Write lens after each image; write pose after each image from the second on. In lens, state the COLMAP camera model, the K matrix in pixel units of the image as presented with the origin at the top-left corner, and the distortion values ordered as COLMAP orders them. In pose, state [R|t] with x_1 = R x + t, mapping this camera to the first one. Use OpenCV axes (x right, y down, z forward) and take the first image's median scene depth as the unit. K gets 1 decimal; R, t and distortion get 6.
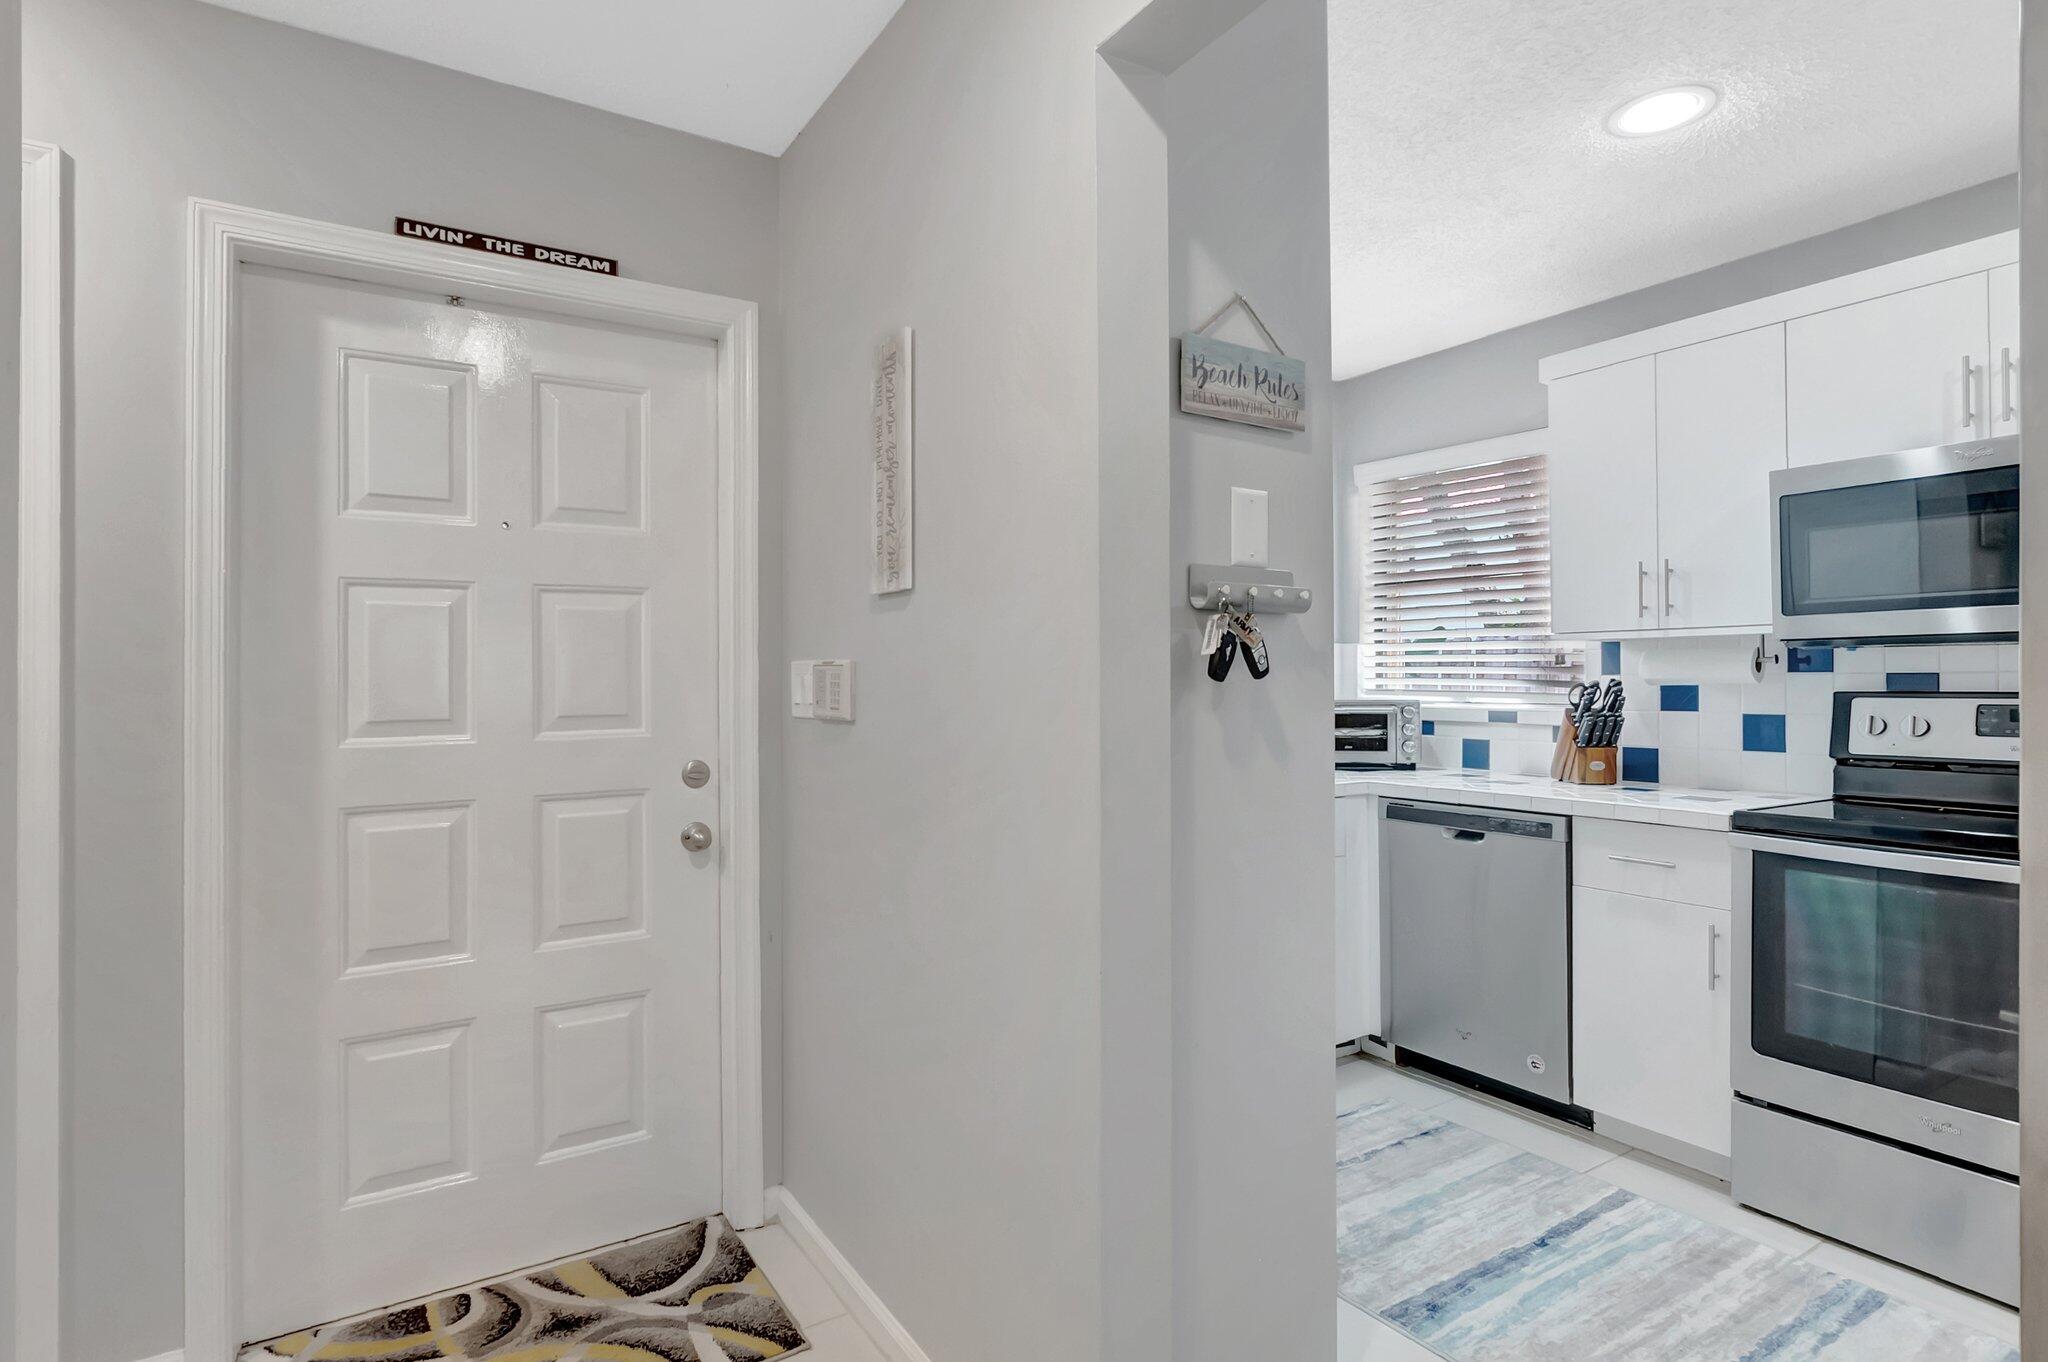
lens RADIAL K [[1026.1, 0, 1008.6], [0, 1026.1, 650.8], [0, 0, 1]] dist [-0.007133, -0.002632]
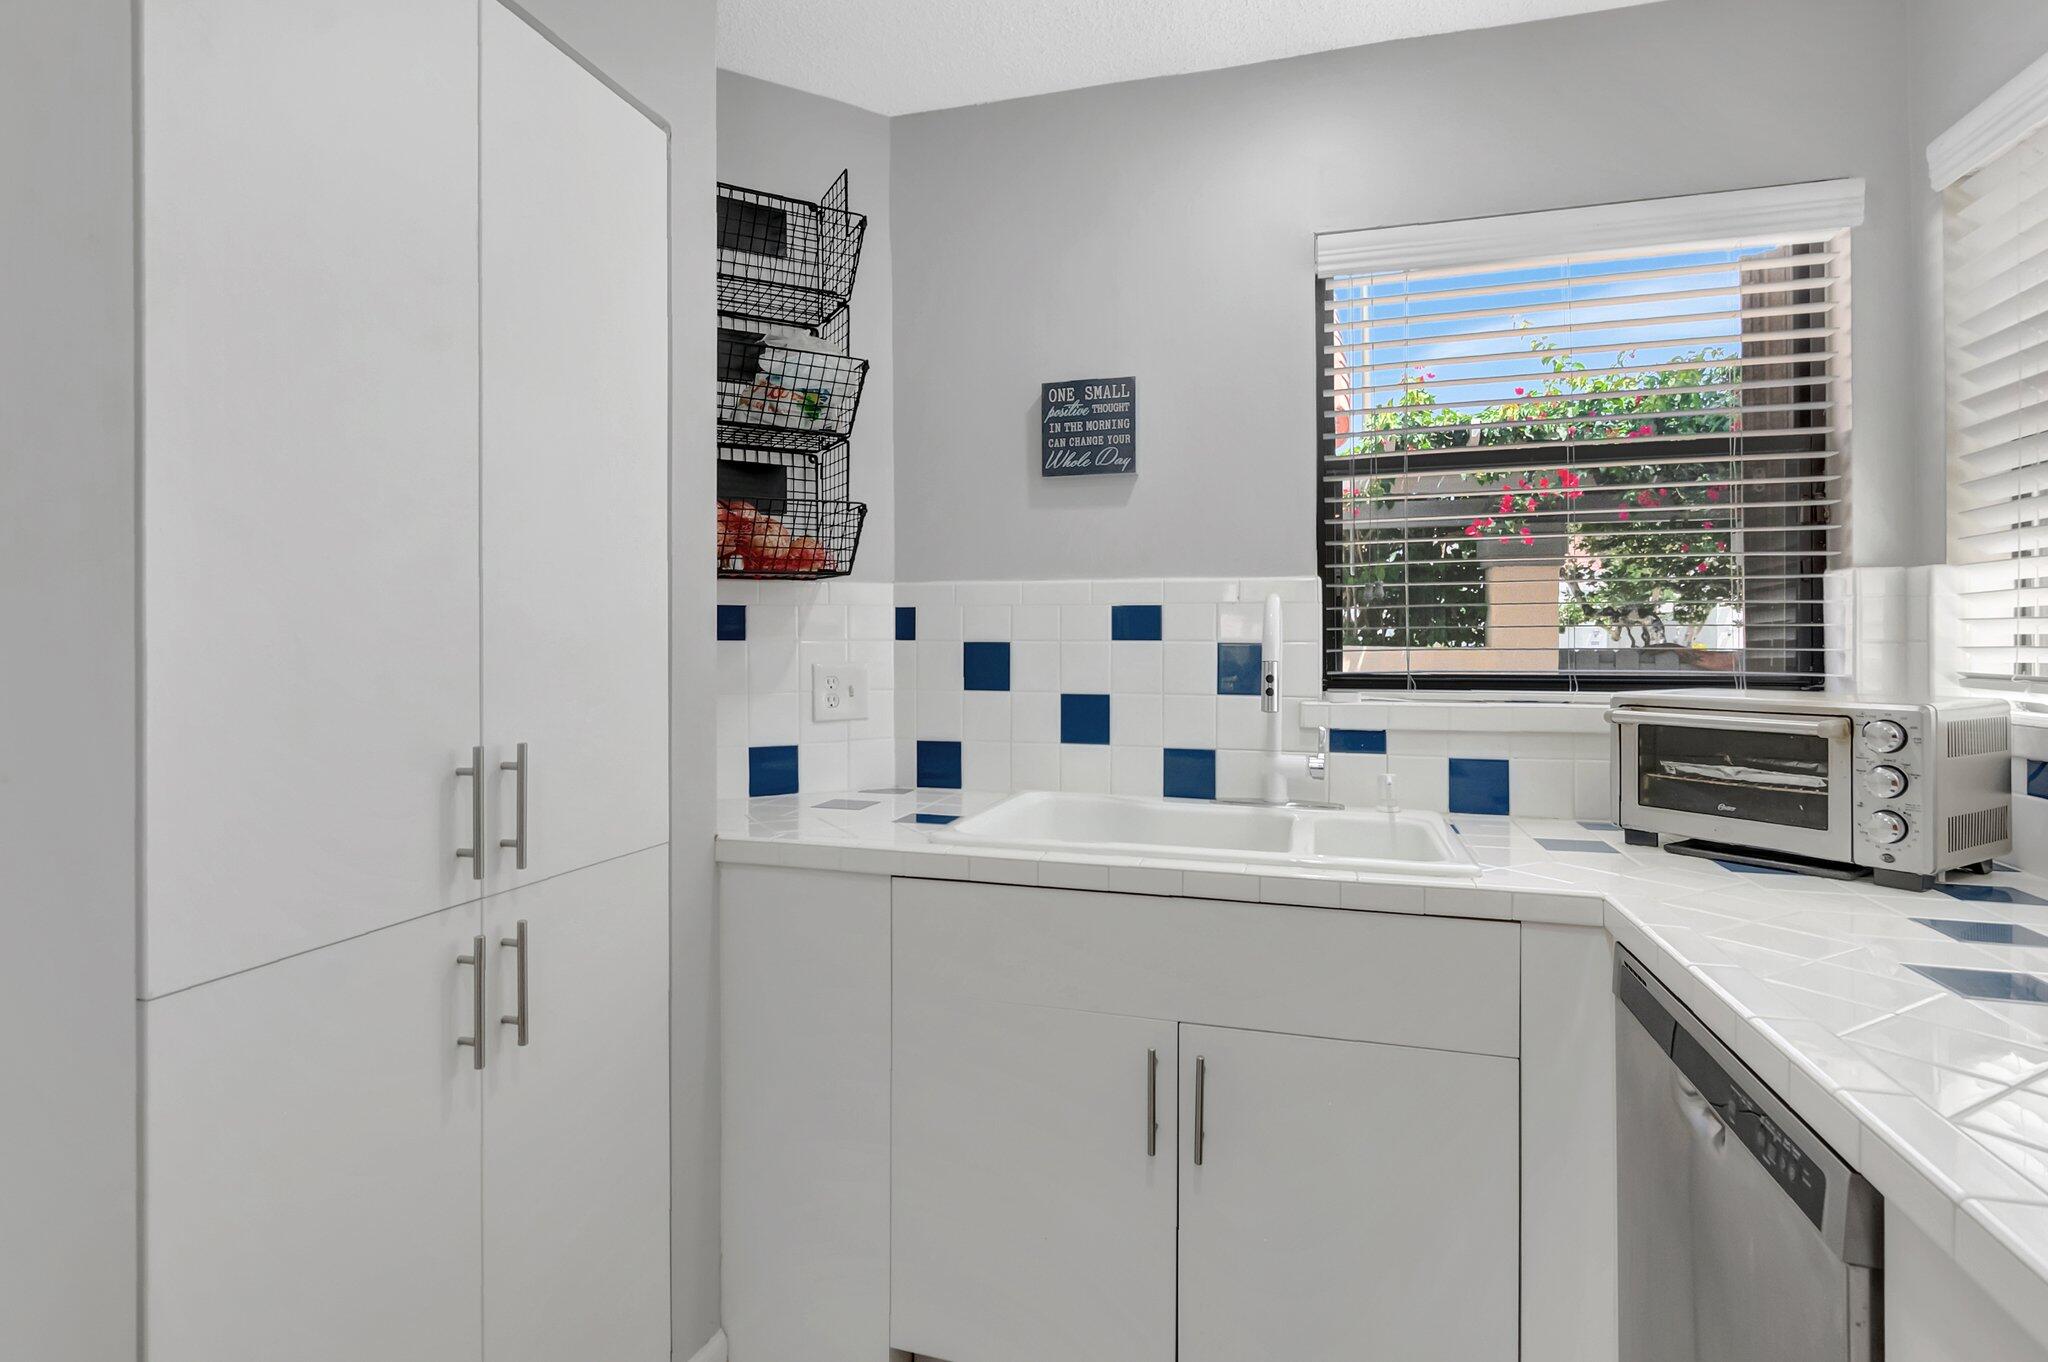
lens RADIAL K [[1026.1, 0, 980.9], [0, 1026.1, 625.1], [0, 0, 1]] dist [-0.007133, -0.002632]
pose [[0.645551, -0.009501, -0.763658, 0.543086], [0.021043, 0.999764, 0.005350, 0.010003], [0.763427, -0.019523, 0.645599, 0.575893]]
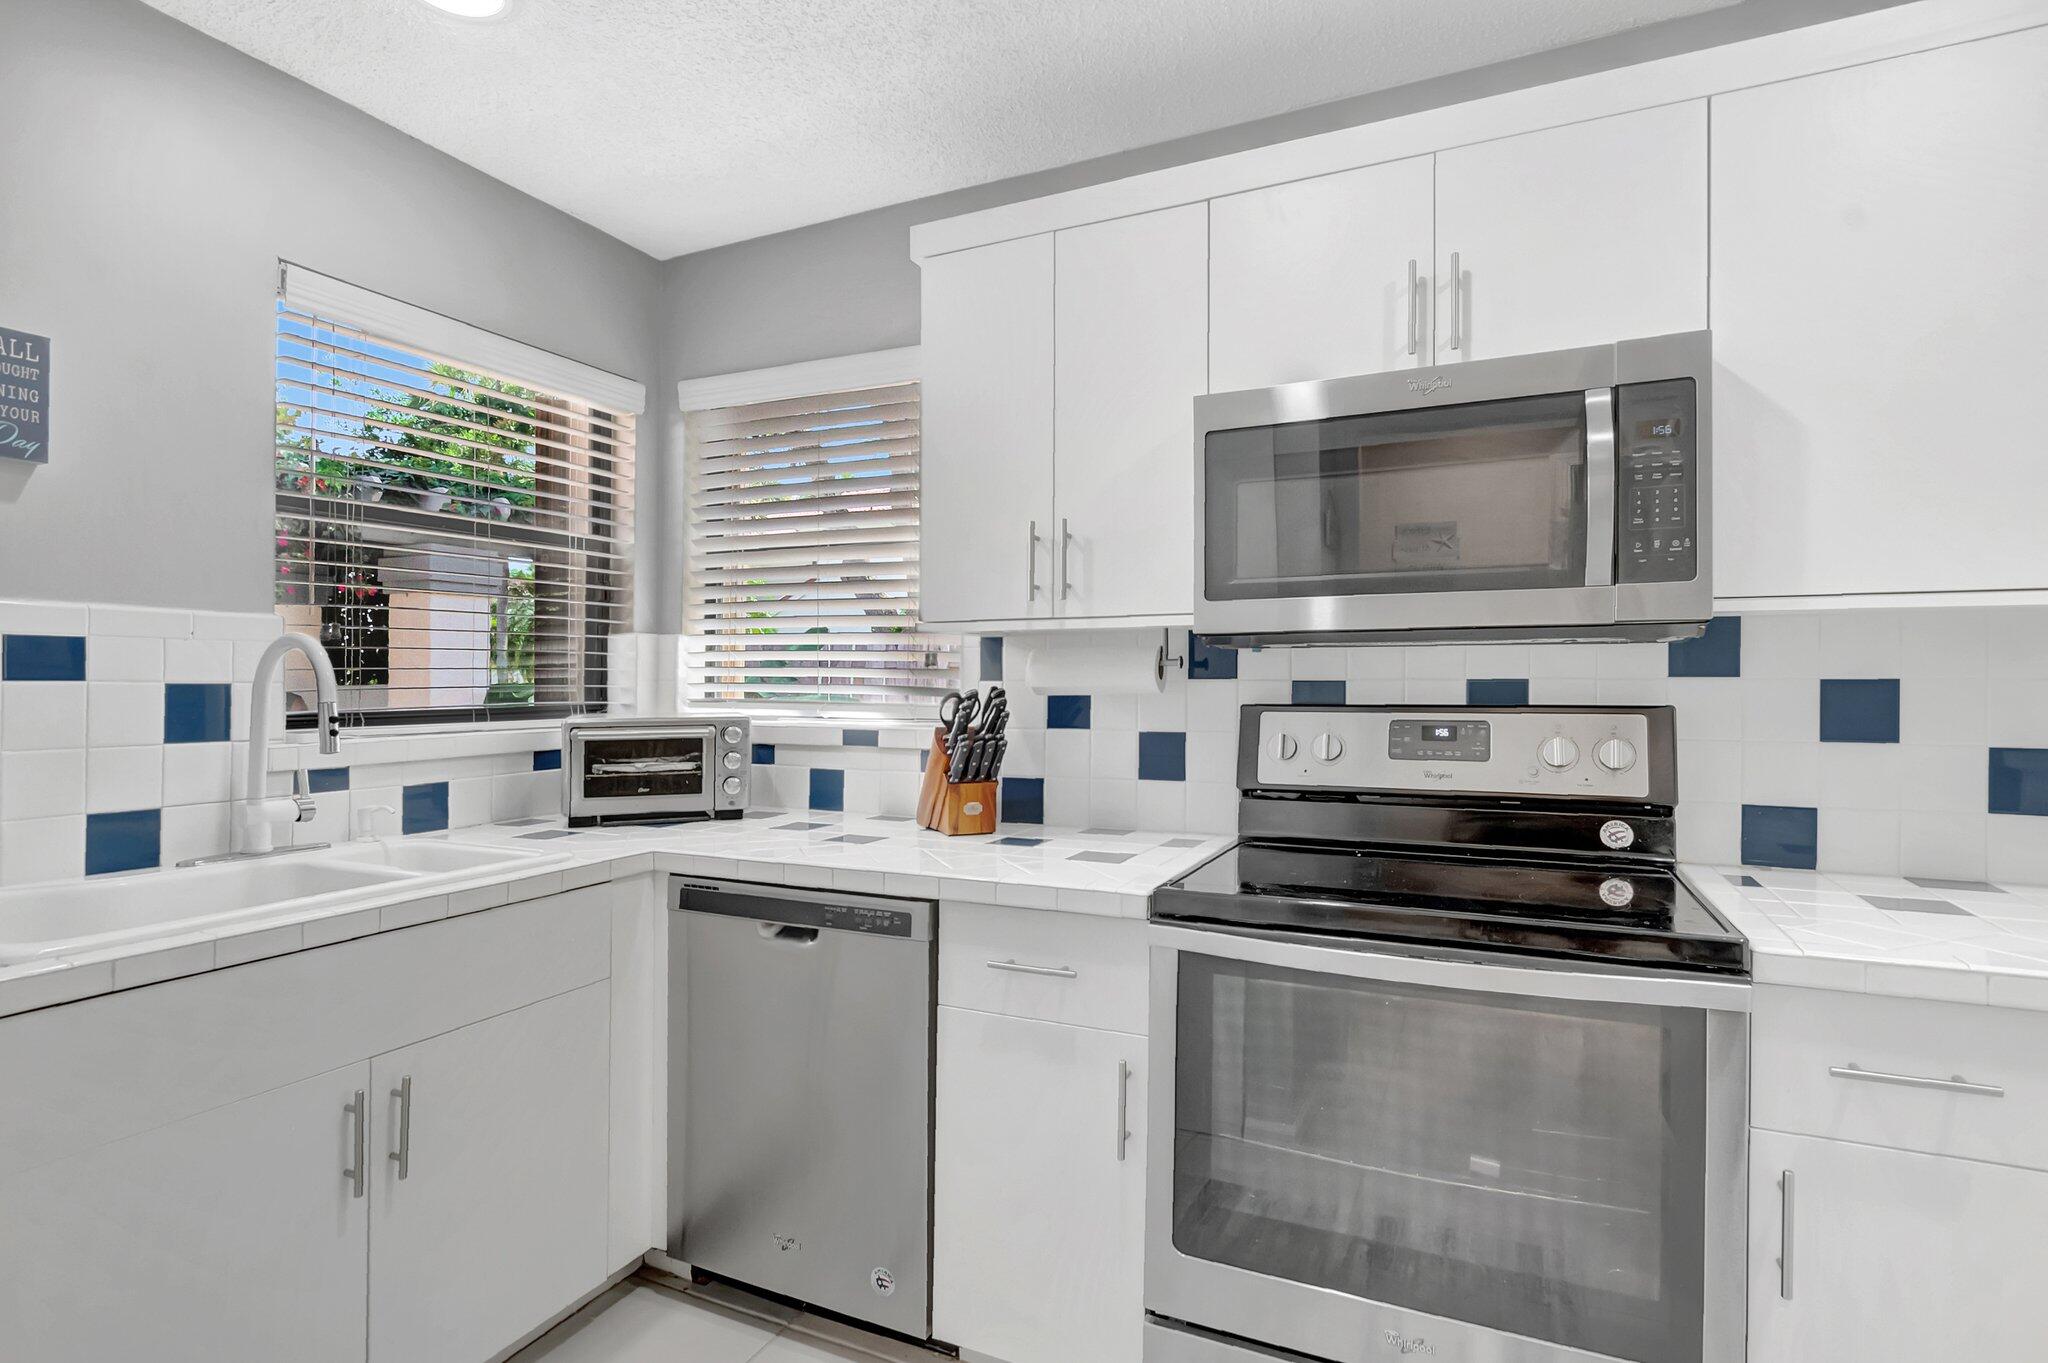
lens RADIAL K [[1026.1, 0, 1026.8], [0, 1026.1, 663.8], [0, 0, 1]] dist [-0.007133, -0.002632]
pose [[0.839907, 0.008516, 0.542664, 0.214604], [-0.015955, 0.999832, 0.009004, 0.004208], [-0.542496, -0.016221, 0.839902, 0.375987]]
